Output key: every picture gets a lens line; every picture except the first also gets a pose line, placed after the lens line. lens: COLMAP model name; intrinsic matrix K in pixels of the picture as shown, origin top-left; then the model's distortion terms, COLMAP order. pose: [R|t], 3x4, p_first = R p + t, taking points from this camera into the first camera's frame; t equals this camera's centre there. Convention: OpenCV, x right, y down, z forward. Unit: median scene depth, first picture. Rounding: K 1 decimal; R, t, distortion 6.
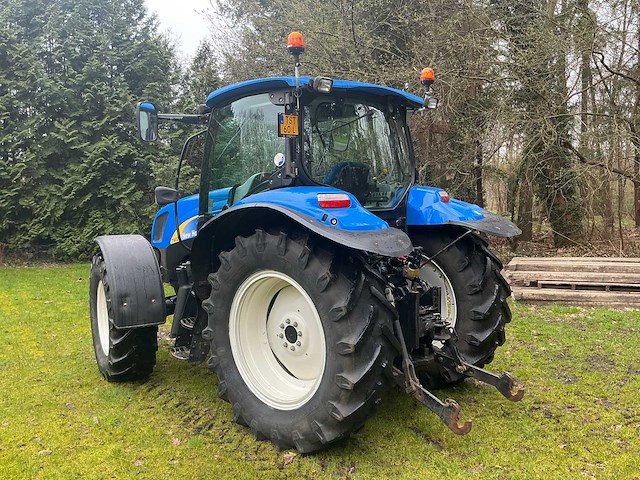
lens RADIAL K [[571.1, 0, 320.5], [0, 571.1, 245.7], [0, 0, 1]] dist [0.004043, -0.013049]
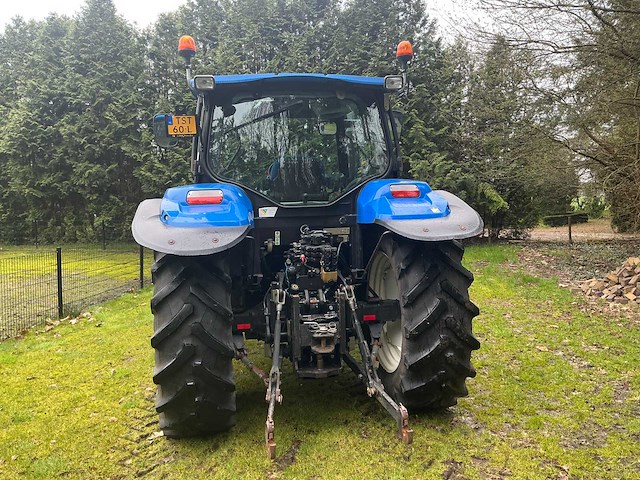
lens RADIAL K [[523.7, 0, 332.1], [0, 523.7, 244.5], [0, 0, 1]] dist [0.053980, -0.087488]
pose [[0.812011, 0.048773, -0.581601, 0.262424], [-0.037855, 0.998805, 0.030909, -0.011279], [0.582413, -0.003082, 0.812887, 0.130037]]
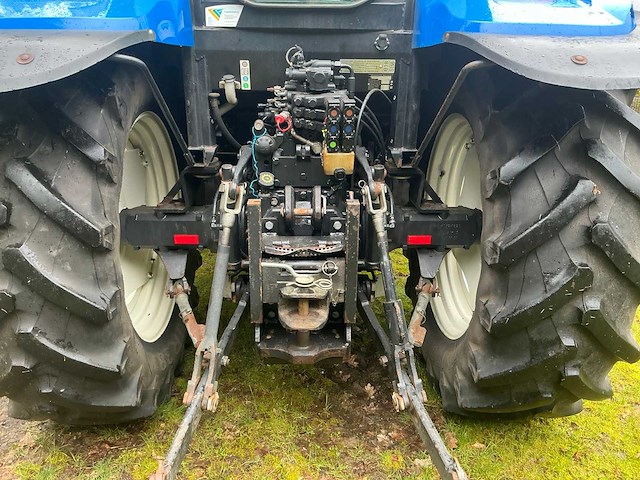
lens RADIAL K [[523.7, 0, 317.7], [0, 523.7, 244.8], [0, 0, 1]] dist [0.053980, -0.087488]
pose [[0.700062, 0.267443, -0.662108, 0.175403], [-0.086182, 0.952082, 0.293450, -0.002935], [0.708862, -0.148371, 0.689565, 0.283187]]
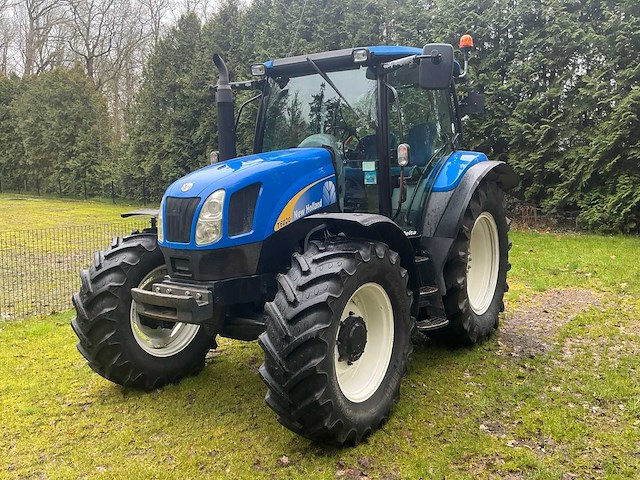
lens RADIAL K [[577.3, 0, 323.9], [0, 577.3, 225.7], [0, 0, 1]] dist [0.021313, -0.000022]
pose [[0.420281, 0.088655, -0.903052, 0.310700], [-0.062944, 0.995667, 0.068453, -0.027758], [0.905208, 0.028073, 0.424041, 0.369755]]
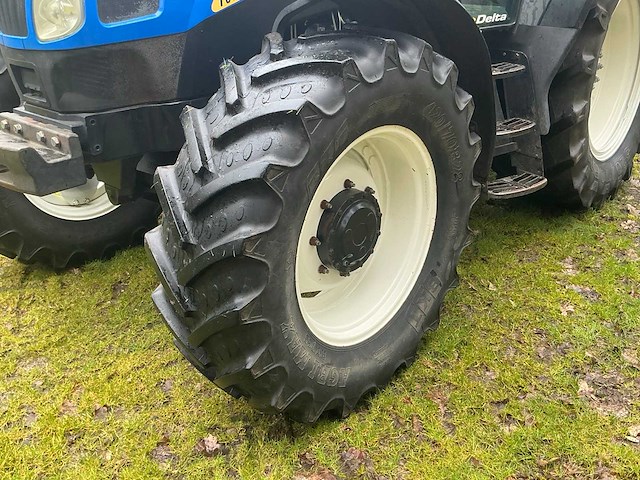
lens RADIAL K [[643.3, 0, 320.2], [0, 643.3, 243.1], [0, 0, 1]] dist [0.023134, 0.000000]
pose [[0.293326, 0.408006, -0.864576, 0.193449], [-0.056062, 0.910141, 0.410488, -0.017486], [0.954367, -0.071937, 0.289842, 0.459911]]
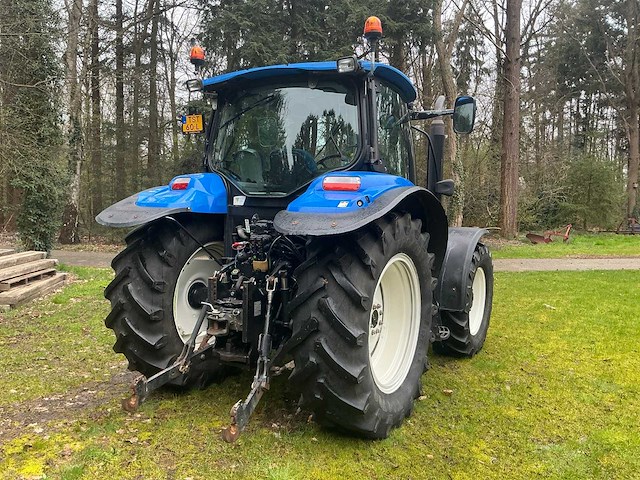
lens RADIAL K [[523.7, 0, 322.4], [0, 523.7, 242.5], [0, 0, 1]] dist [0.053980, -0.087488]
pose [[0.230679, 0.090322, -0.968829, 0.400406], [-0.113724, 0.991361, 0.065344, -0.021857], [0.966361, 0.095106, 0.238958, 0.359454]]
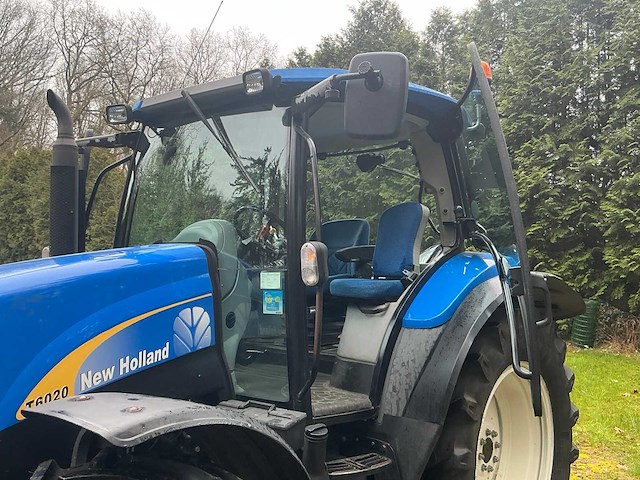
lens RADIAL K [[663.0, 0, 323.9], [0, 663.0, 220.4], [0, 0, 1]] dist [0.048110, 0.000000]
pose [[0.320080, -0.046003, -0.946273, 0.196363], [-0.084259, 0.993480, -0.076799, -0.048676], [0.943636, 0.104314, 0.314117, 0.508136]]
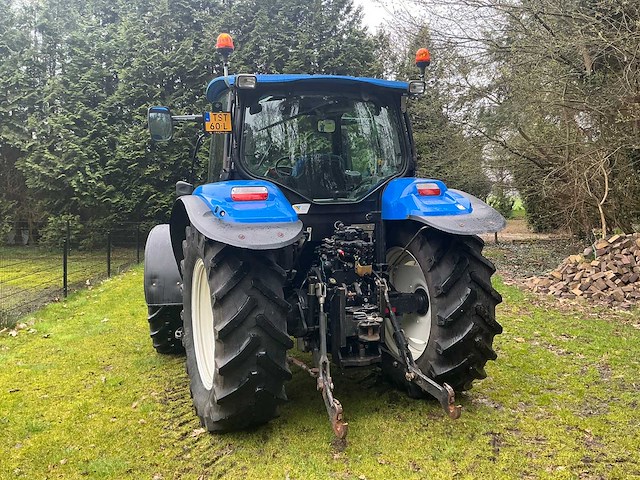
lens RADIAL K [[599.8, 0, 317.6], [0, 599.8, 243.0], [0, 0, 1]] dist [0.021697, 0.000000]
pose [[0.904270, 0.035213, -0.425507, 0.208603], [-0.032706, 0.999378, 0.013199, -0.002780], [0.425707, 0.001982, 0.904859, 0.024454]]
